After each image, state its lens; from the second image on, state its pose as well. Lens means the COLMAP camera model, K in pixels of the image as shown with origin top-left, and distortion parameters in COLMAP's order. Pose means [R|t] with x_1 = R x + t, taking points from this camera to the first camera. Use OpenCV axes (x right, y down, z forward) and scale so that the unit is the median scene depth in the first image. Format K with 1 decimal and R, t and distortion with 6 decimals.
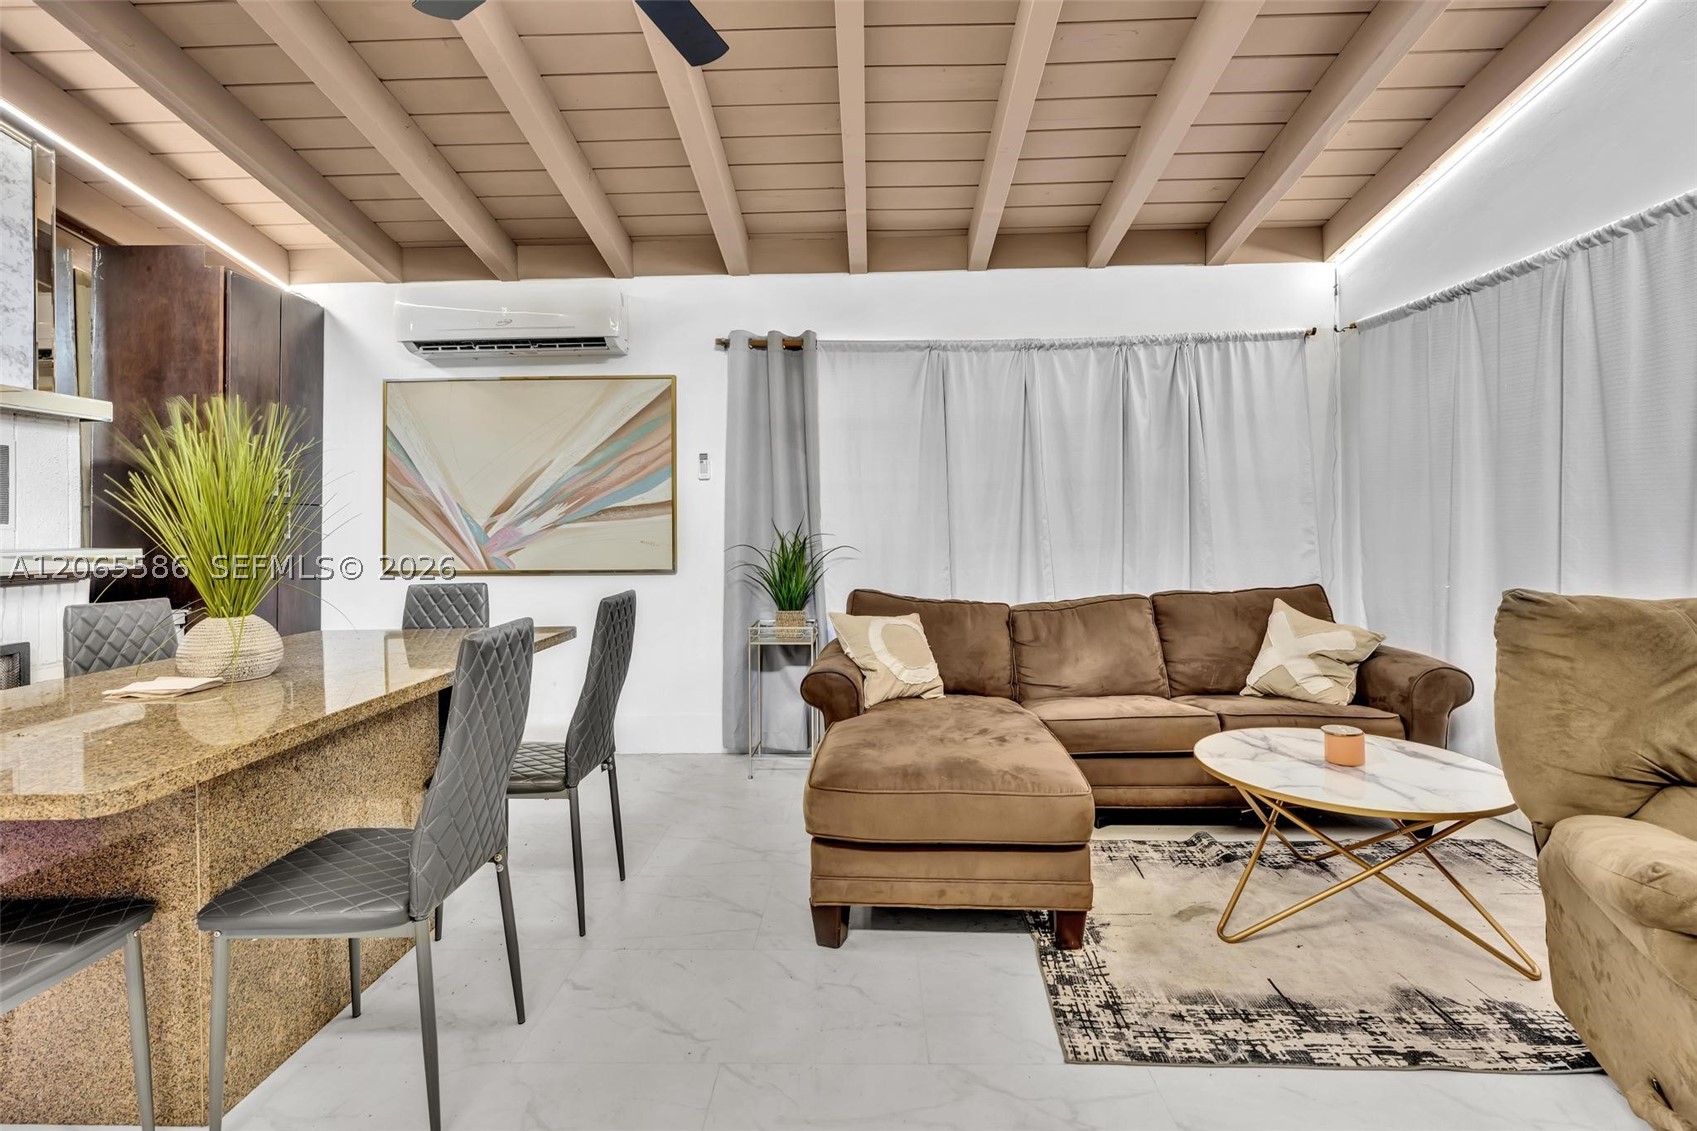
lens RADIAL K [[755.7, 0, 845.4], [0, 755.7, 568.3], [0, 0, 1]] dist [-0.005137, 0.000726]
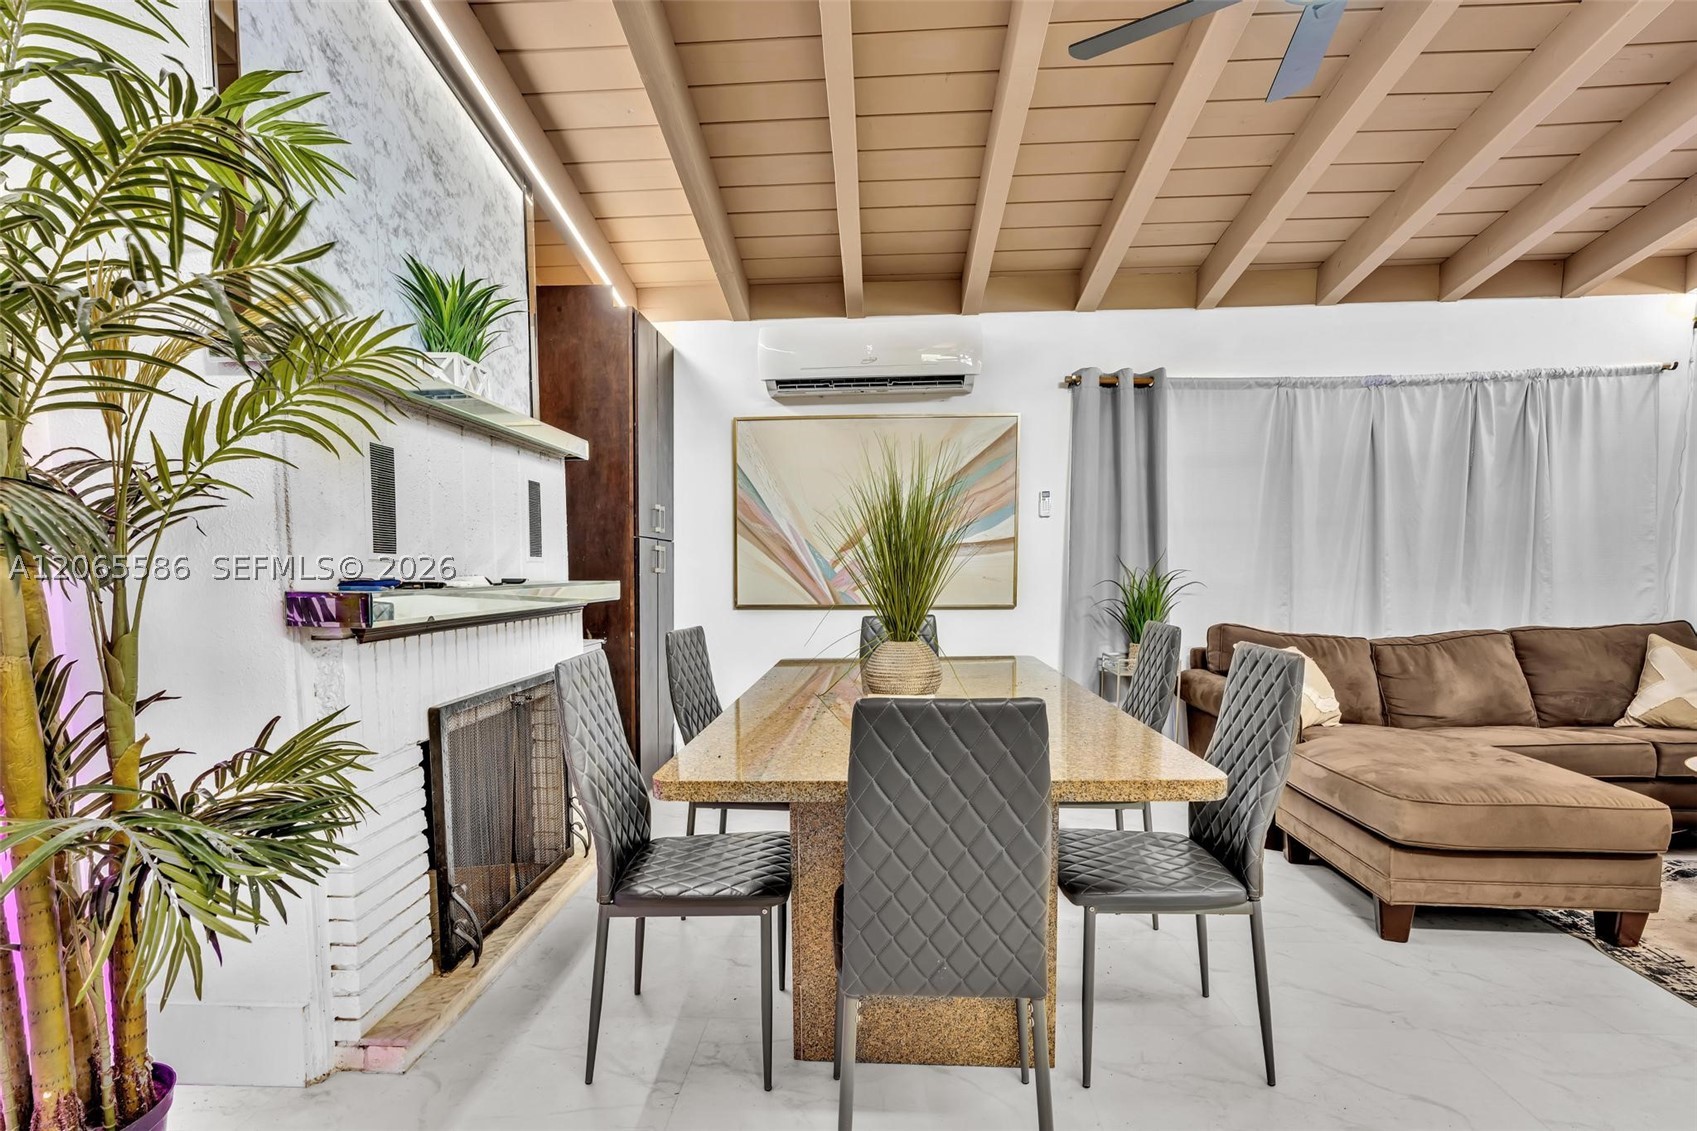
lens RADIAL K [[764.2, 0, 774.3], [0, 764.2, 671.5], [0, 0, 1]] dist [-0.001743, 0.000964]
pose [[0.999621, 0.006159, -0.026830, -0.603748], [-0.004007, 0.996824, 0.079534, 0.013072], [0.027234, -0.079396, 0.996471, -0.075104]]
